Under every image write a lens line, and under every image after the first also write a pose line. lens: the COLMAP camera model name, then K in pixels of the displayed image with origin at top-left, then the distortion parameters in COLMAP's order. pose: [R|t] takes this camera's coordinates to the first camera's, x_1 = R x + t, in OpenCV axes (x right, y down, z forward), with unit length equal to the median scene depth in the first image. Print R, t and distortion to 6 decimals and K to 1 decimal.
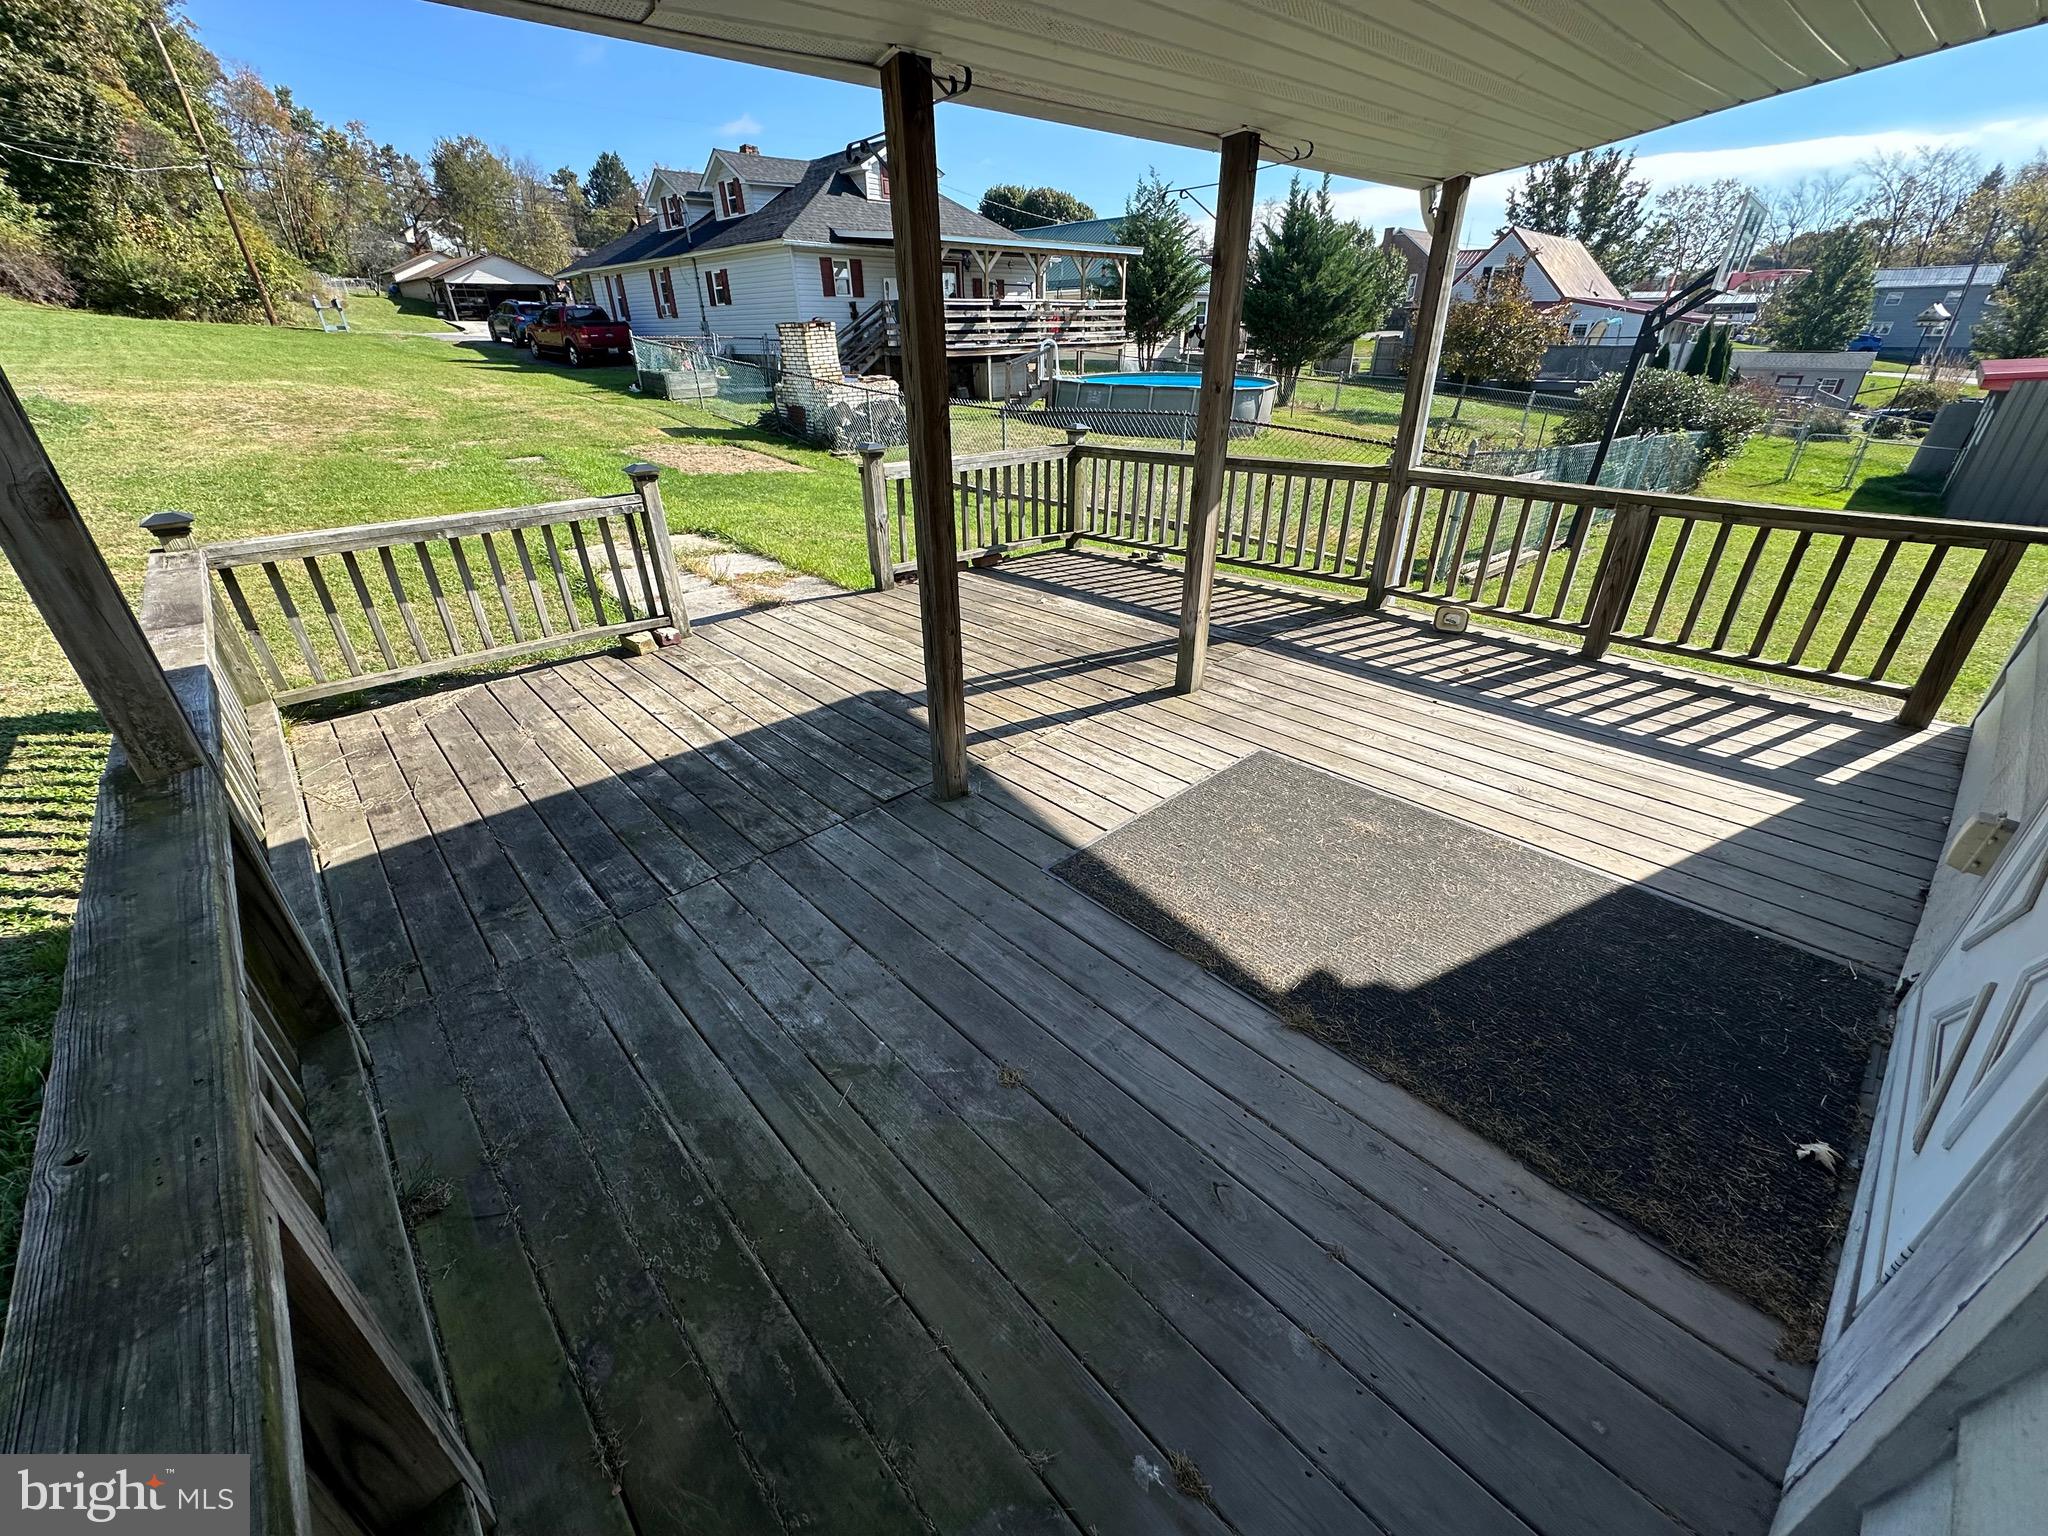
lens RADIAL K [[816.5, 0, 1022.2], [0, 816.5, 773.6], [0, 0, 1]] dist [-0.002966, -0.000191]
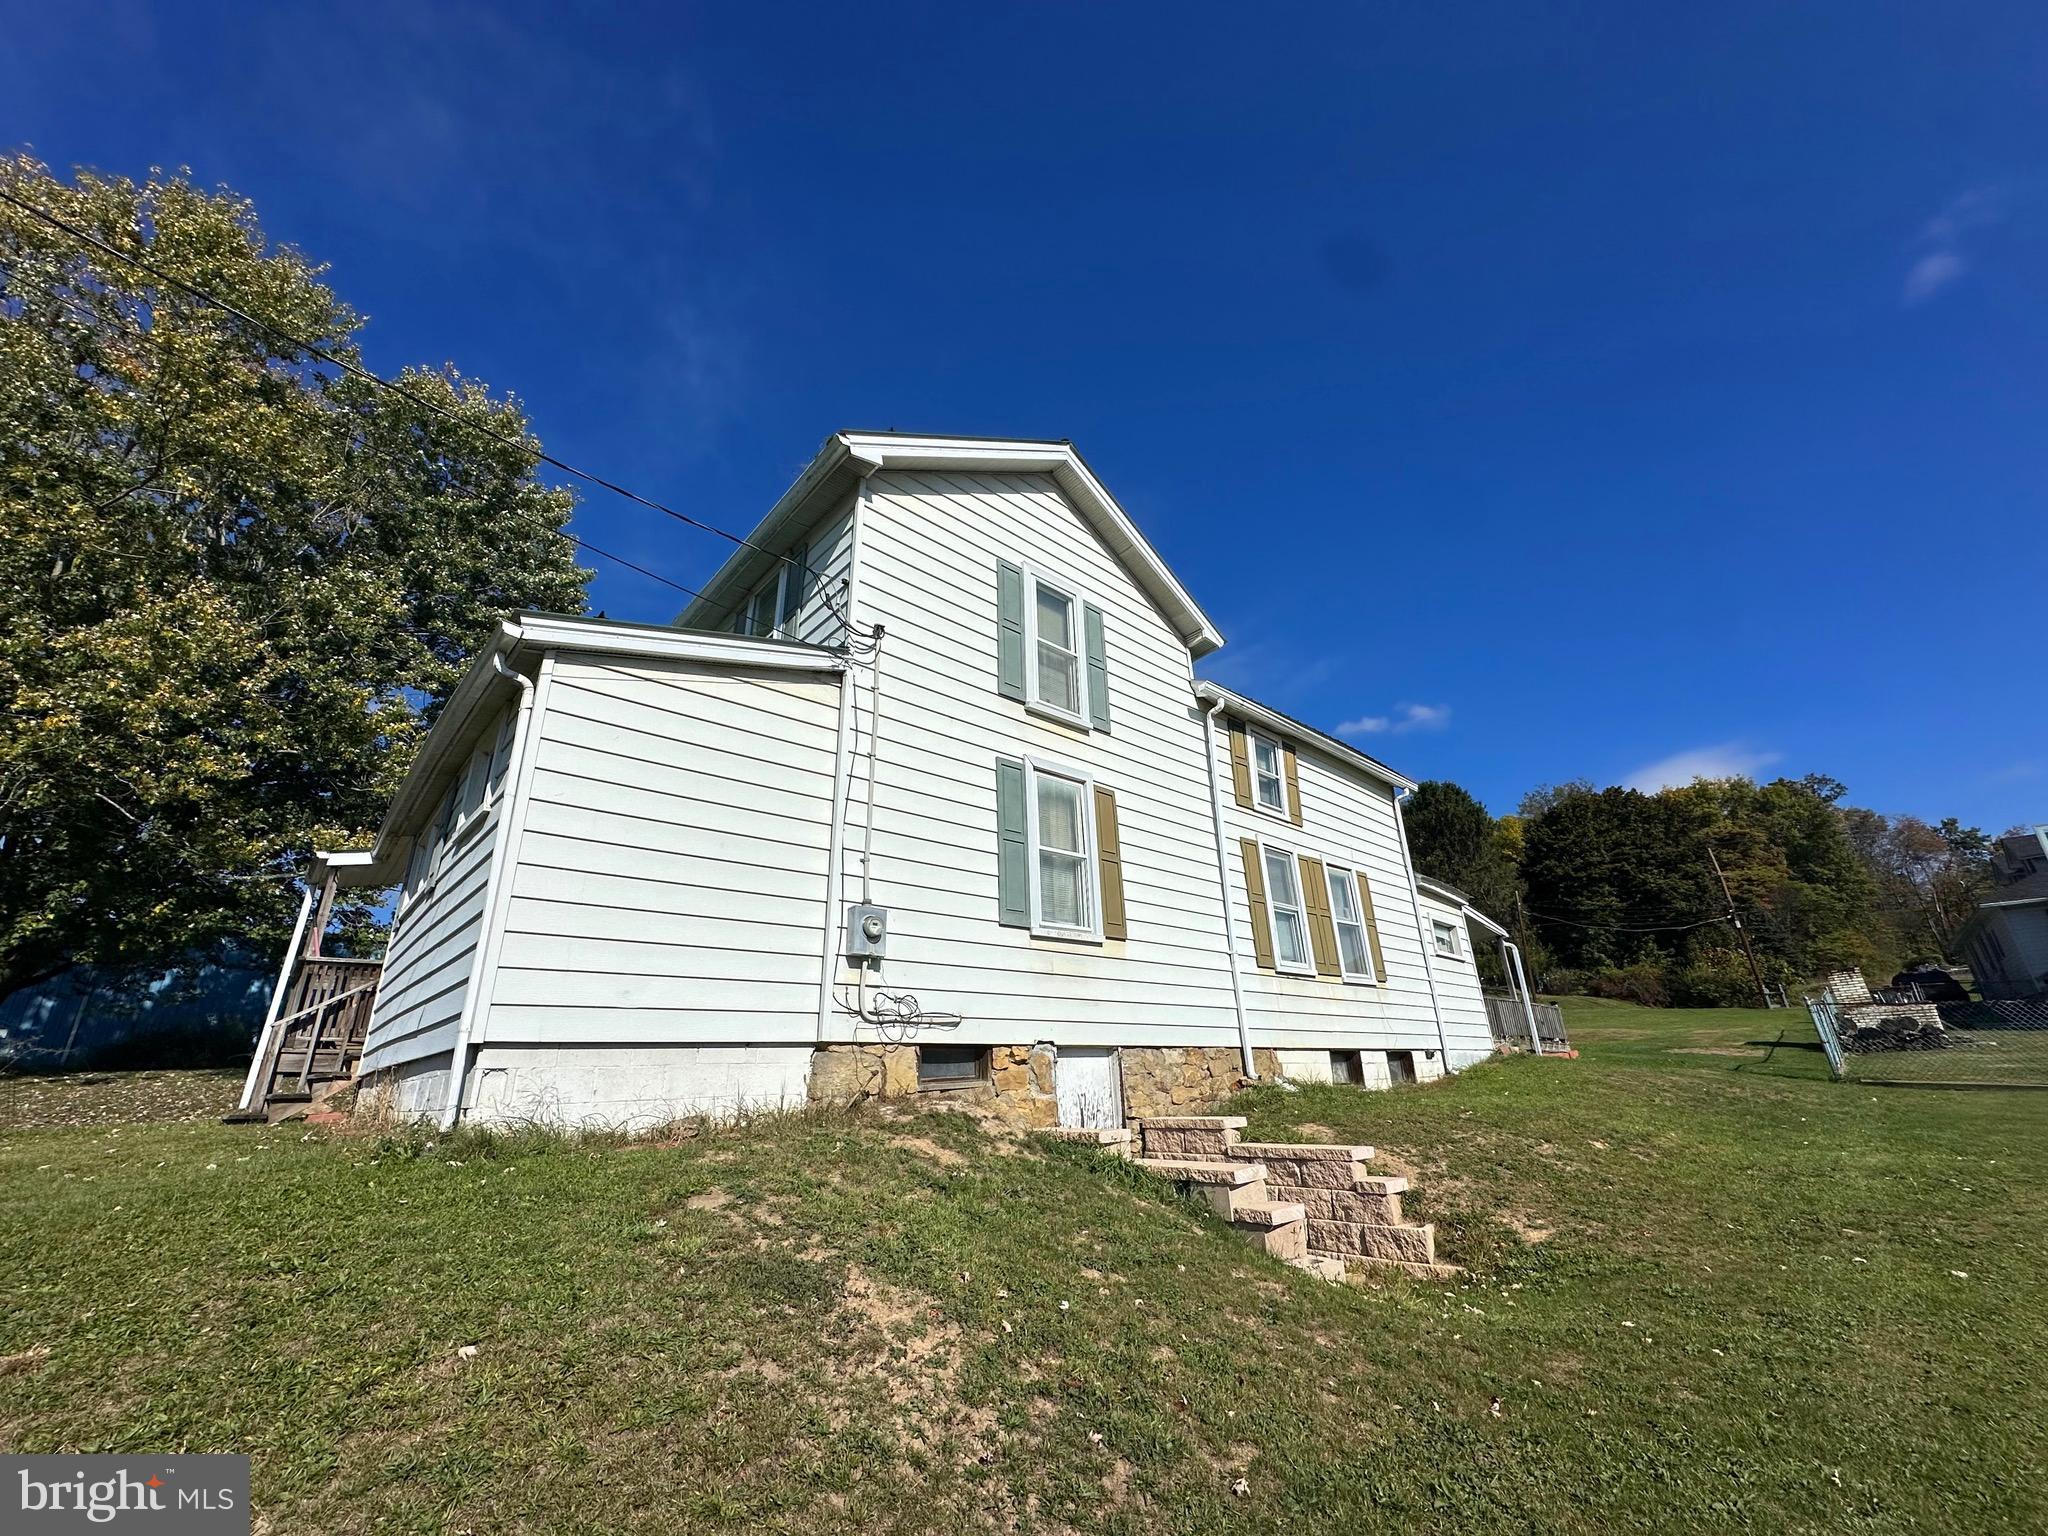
lens RADIAL K [[816.5, 0, 1032.9], [0, 816.5, 761.7], [0, 0, 1]] dist [-0.002966, -0.000191]
pose [[0.016054, -0.358891, -0.933242, 0.644608], [-0.438646, 0.836221, -0.329126, 0.128531], [0.898516, 0.414647, -0.144002, -0.119353]]
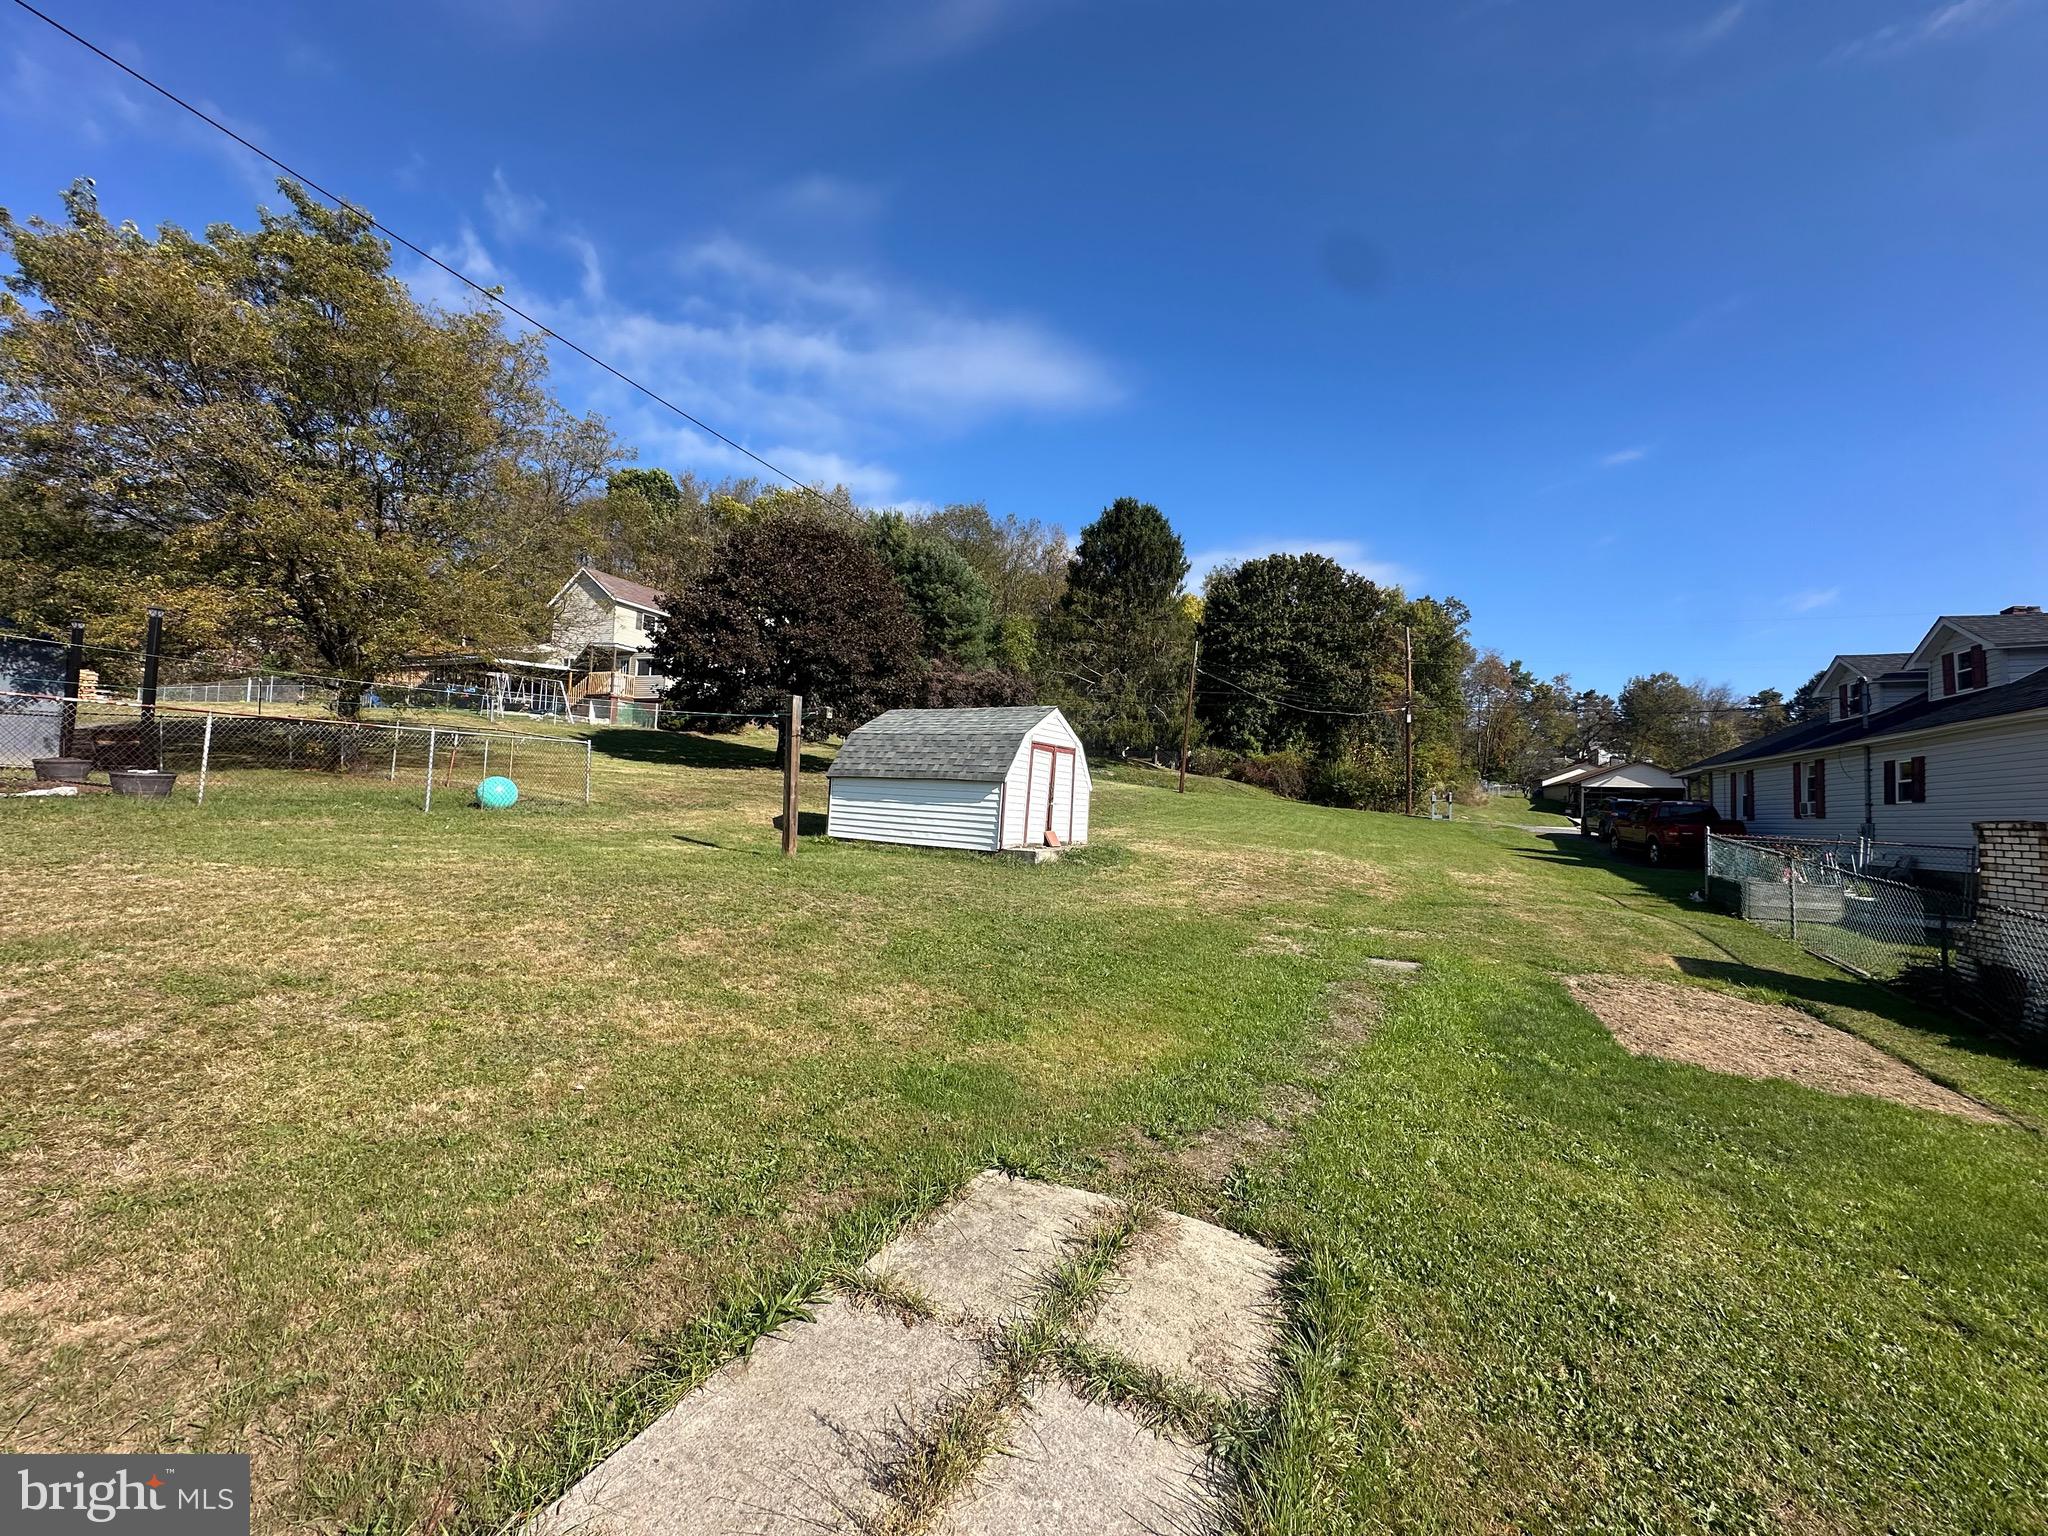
lens RADIAL K [[816.5, 0, 1020.8], [0, 816.5, 766.5], [0, 0, 1]] dist [-0.002966, -0.000191]
pose [[0.384225, -0.027000, -0.922845, -0.023976], [-0.477400, 0.849753, -0.223626, -0.084398], [0.790228, 0.526489, 0.313607, 0.163476]]
